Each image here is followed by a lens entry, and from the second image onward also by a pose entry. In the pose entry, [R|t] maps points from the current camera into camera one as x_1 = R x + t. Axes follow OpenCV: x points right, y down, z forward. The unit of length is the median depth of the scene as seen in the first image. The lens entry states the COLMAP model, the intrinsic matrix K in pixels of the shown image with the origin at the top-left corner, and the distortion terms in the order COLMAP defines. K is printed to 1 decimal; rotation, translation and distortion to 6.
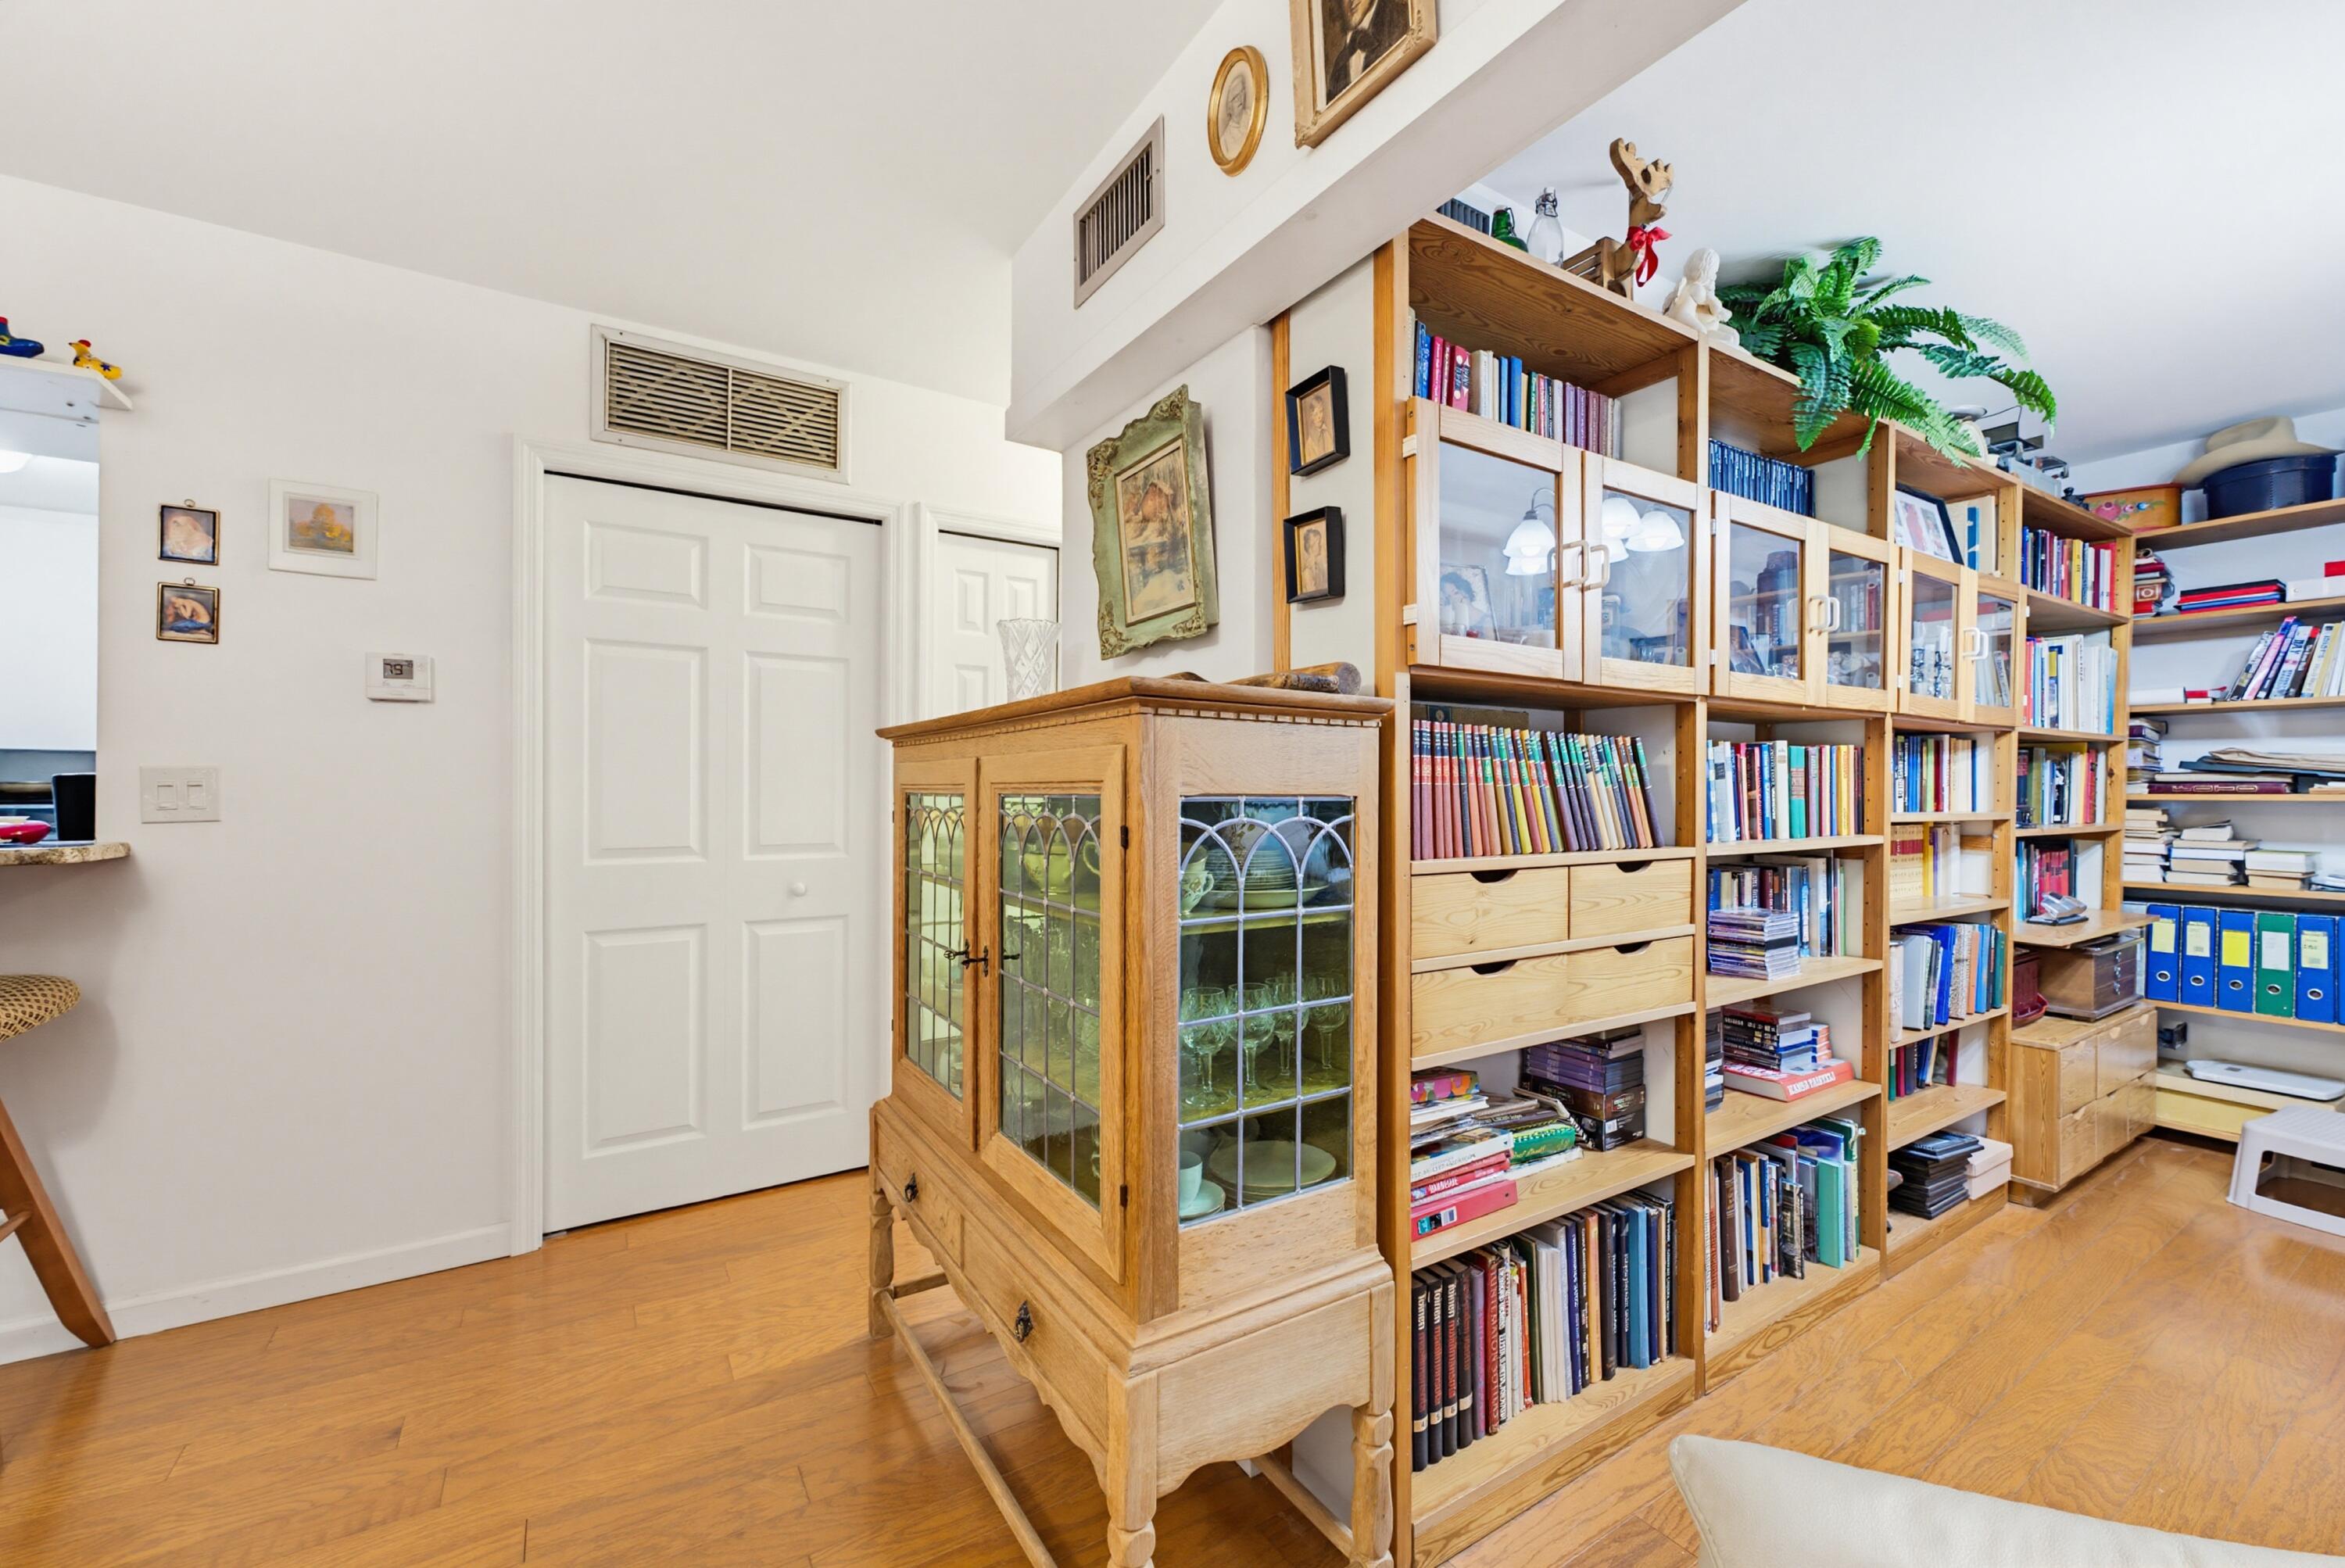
lens RADIAL K [[959.8, 0, 1191.5], [0, 959.8, 786.1], [0, 0, 1]] dist [-0.001080, -0.000369]
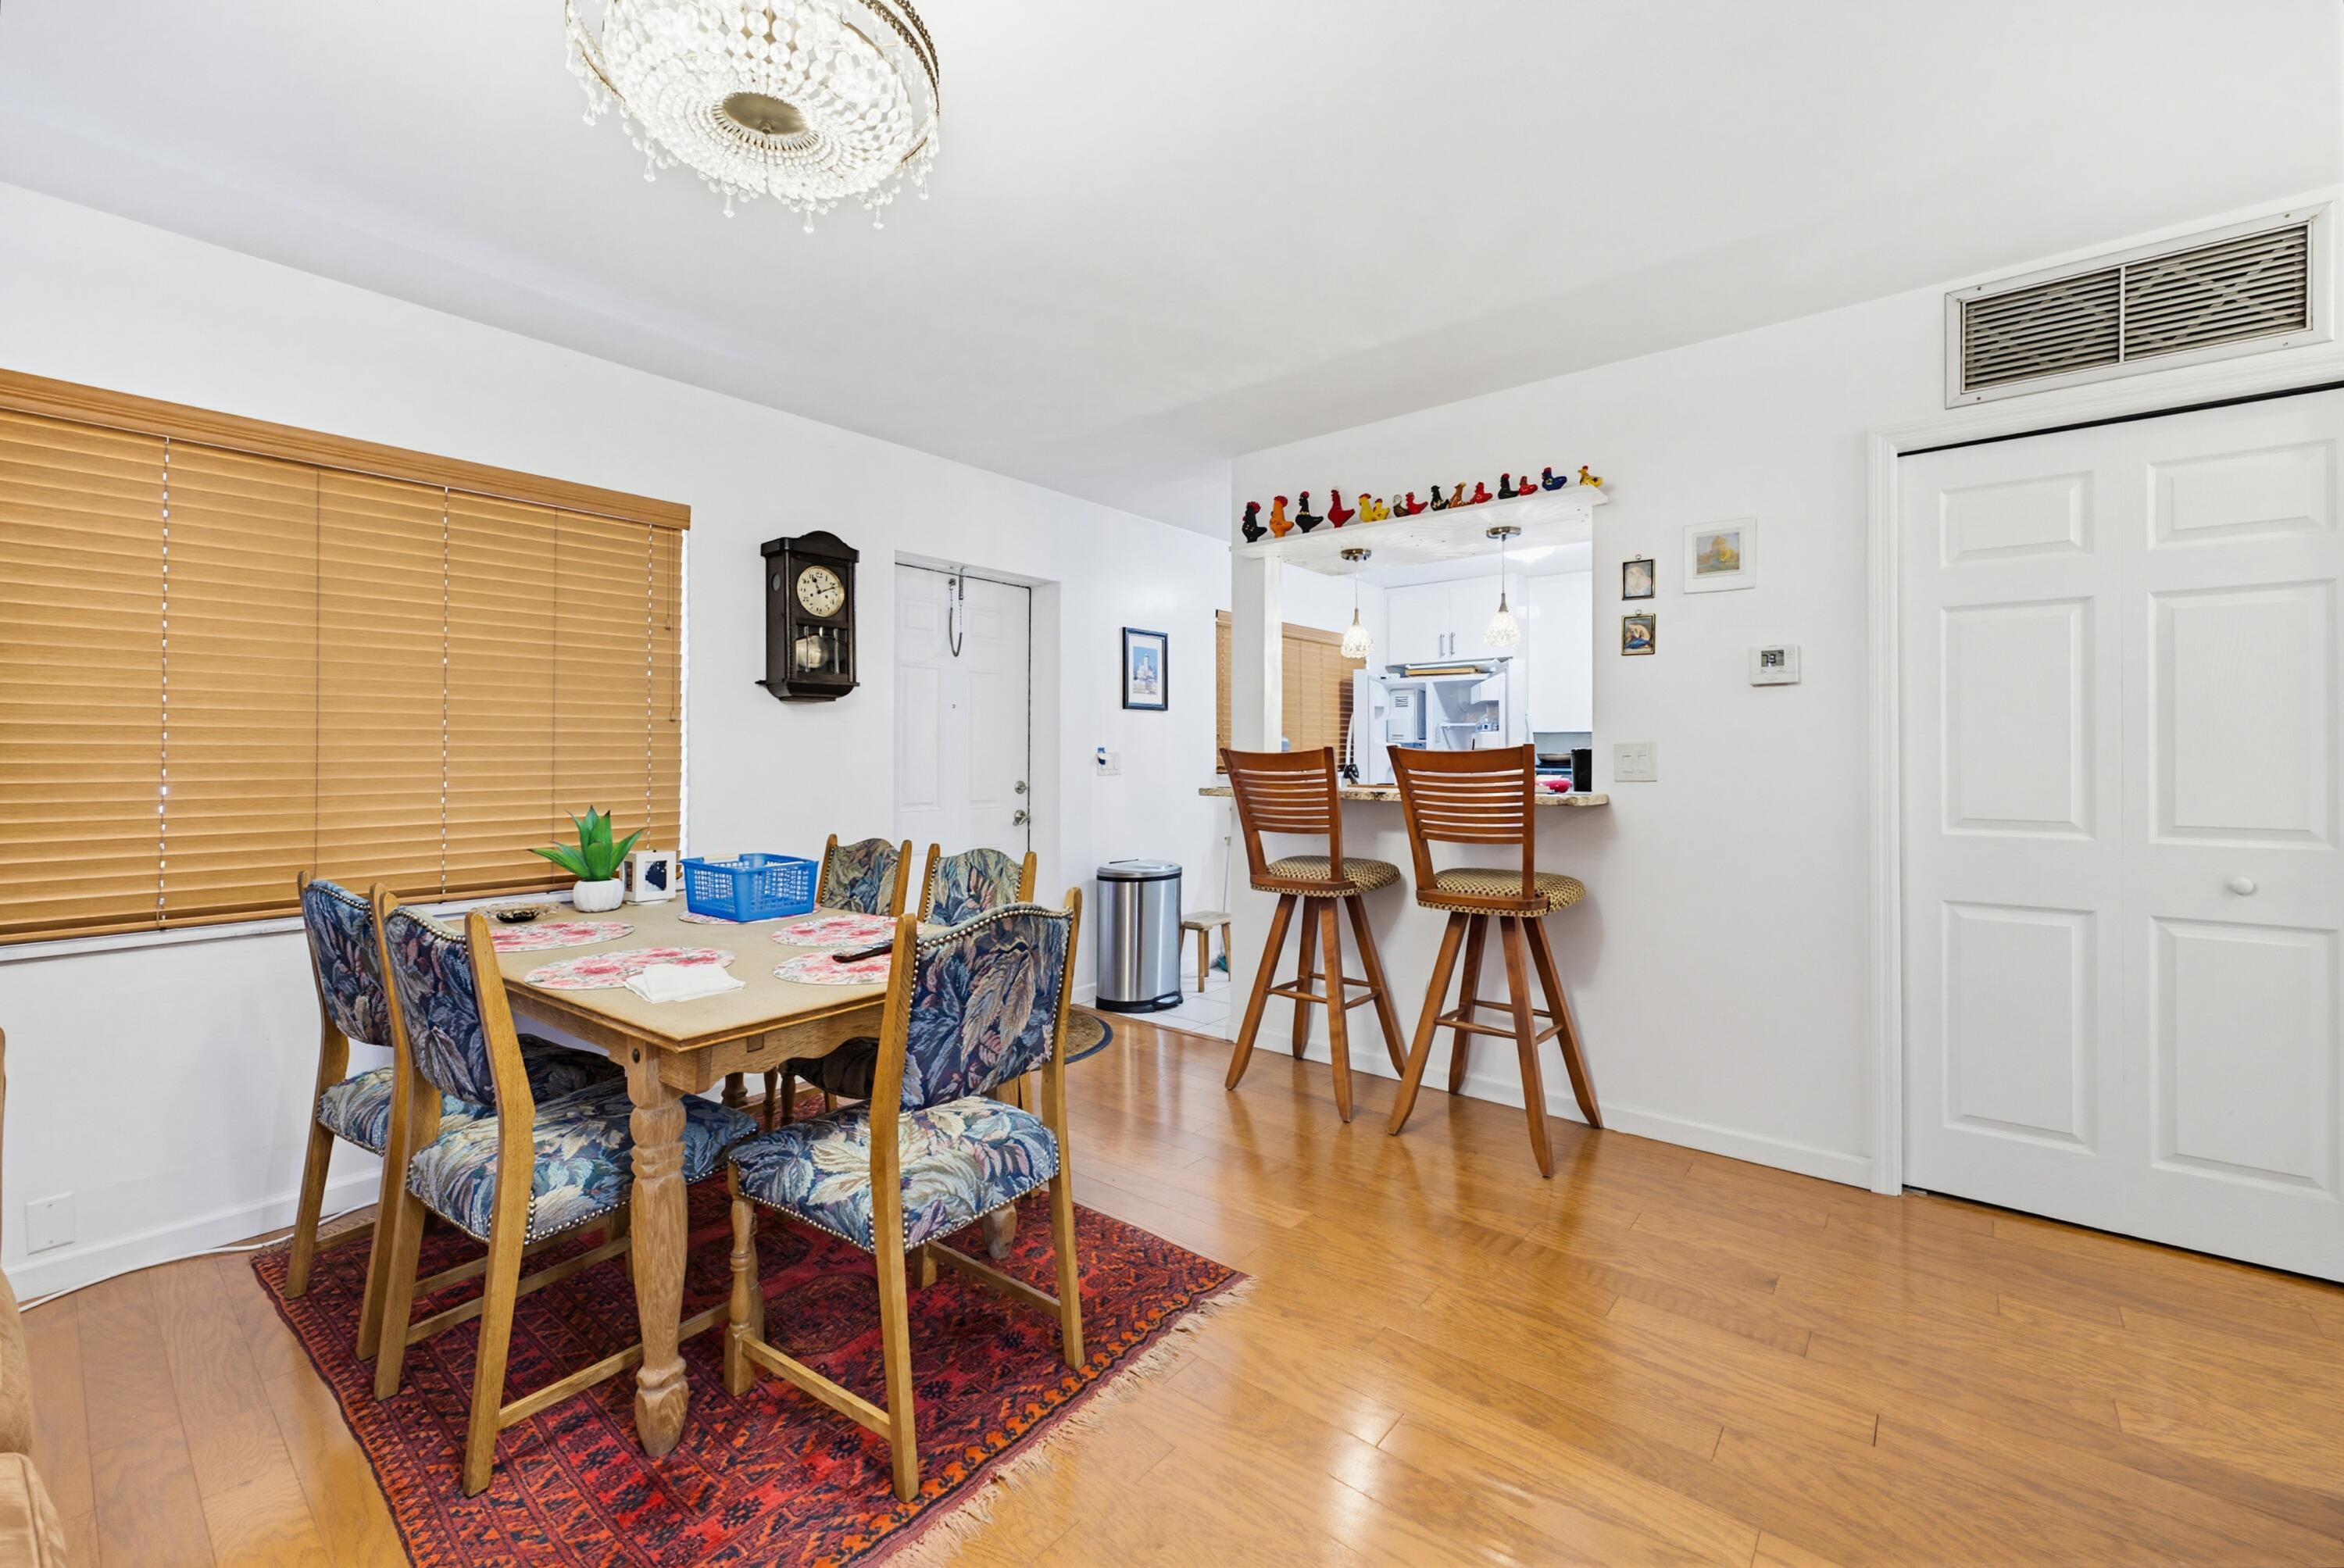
lens RADIAL K [[959.4, 0, 1175.8], [0, 959.4, 753.3], [0, 0, 1]] dist [-0.001080, -0.000369]
pose [[0.312441, -0.005478, -0.949921, 0.409544], [0.003460, 0.999983, -0.004629, 0.002676], [0.949931, -0.001841, 0.312454, -0.443034]]
